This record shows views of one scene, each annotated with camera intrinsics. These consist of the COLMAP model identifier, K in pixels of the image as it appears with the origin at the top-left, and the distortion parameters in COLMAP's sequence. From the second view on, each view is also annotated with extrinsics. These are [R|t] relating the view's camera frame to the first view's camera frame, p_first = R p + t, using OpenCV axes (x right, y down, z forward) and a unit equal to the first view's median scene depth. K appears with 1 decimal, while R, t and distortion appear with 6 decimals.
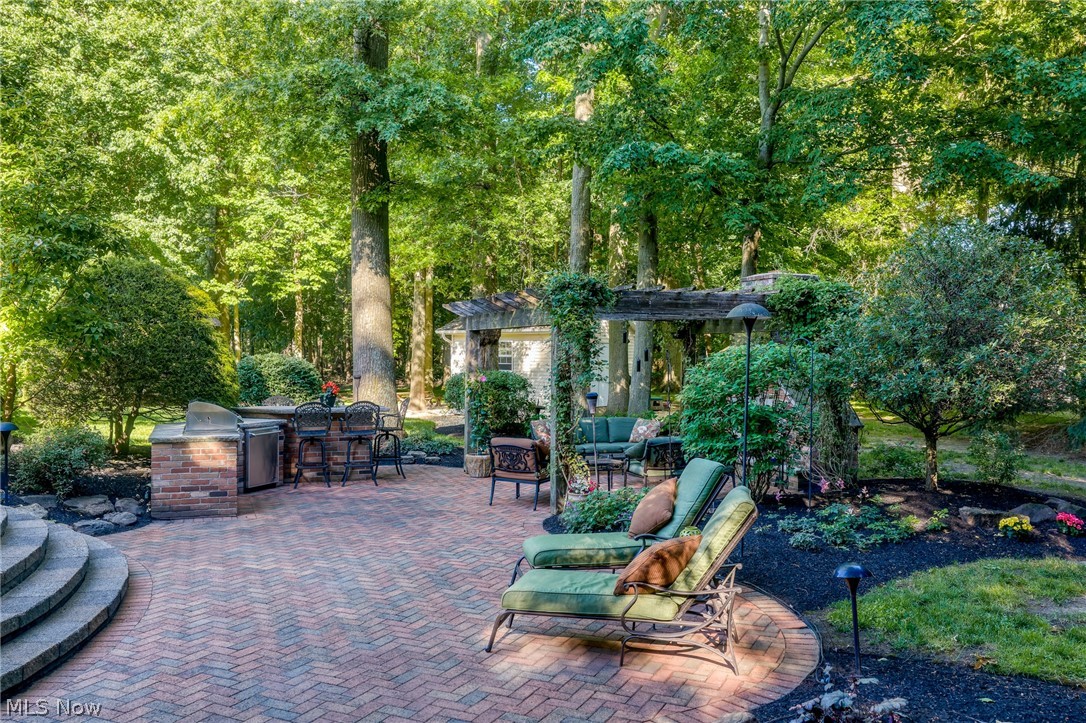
lens RADIAL K [[924.0, 0, 542.3], [0, 924.0, 362.8], [0, 0, 1]] dist [0.018274, -0.025851]
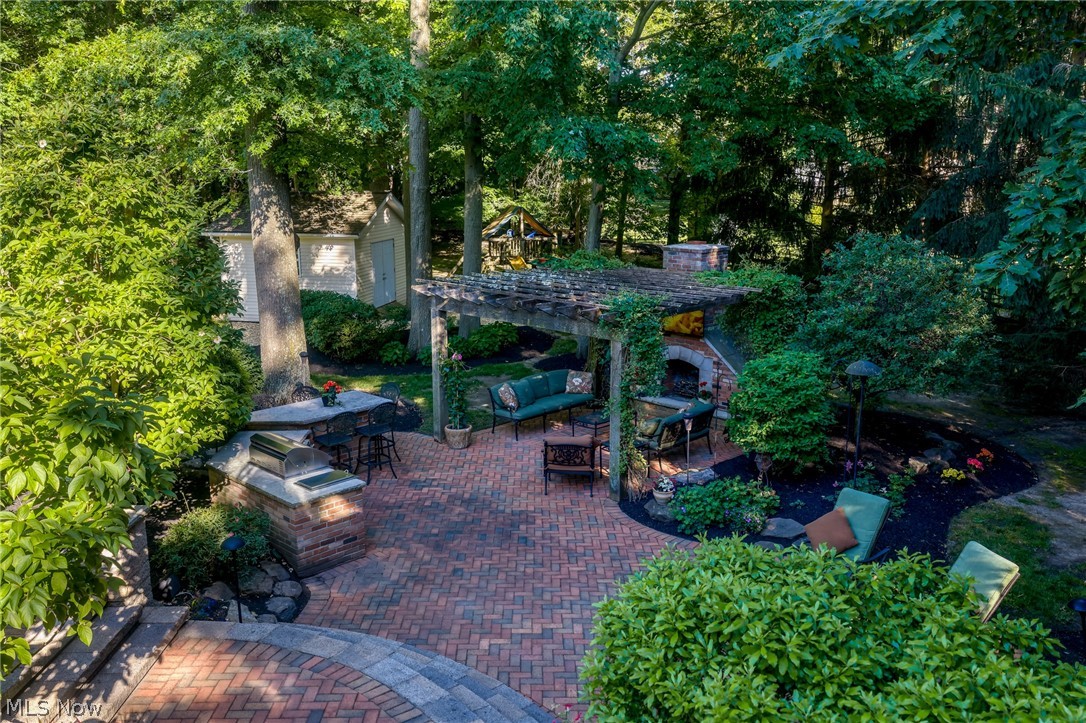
lens RADIAL K [[924.0, 0, 543.3], [0, 924.0, 360.4], [0, 0, 1]] dist [0.018274, -0.025851]
pose [[0.900098, -0.094812, 0.425247, -0.518445], [0.006508, 0.978852, 0.204466, -0.234536], [-0.435639, -0.181272, 0.881680, 0.039998]]
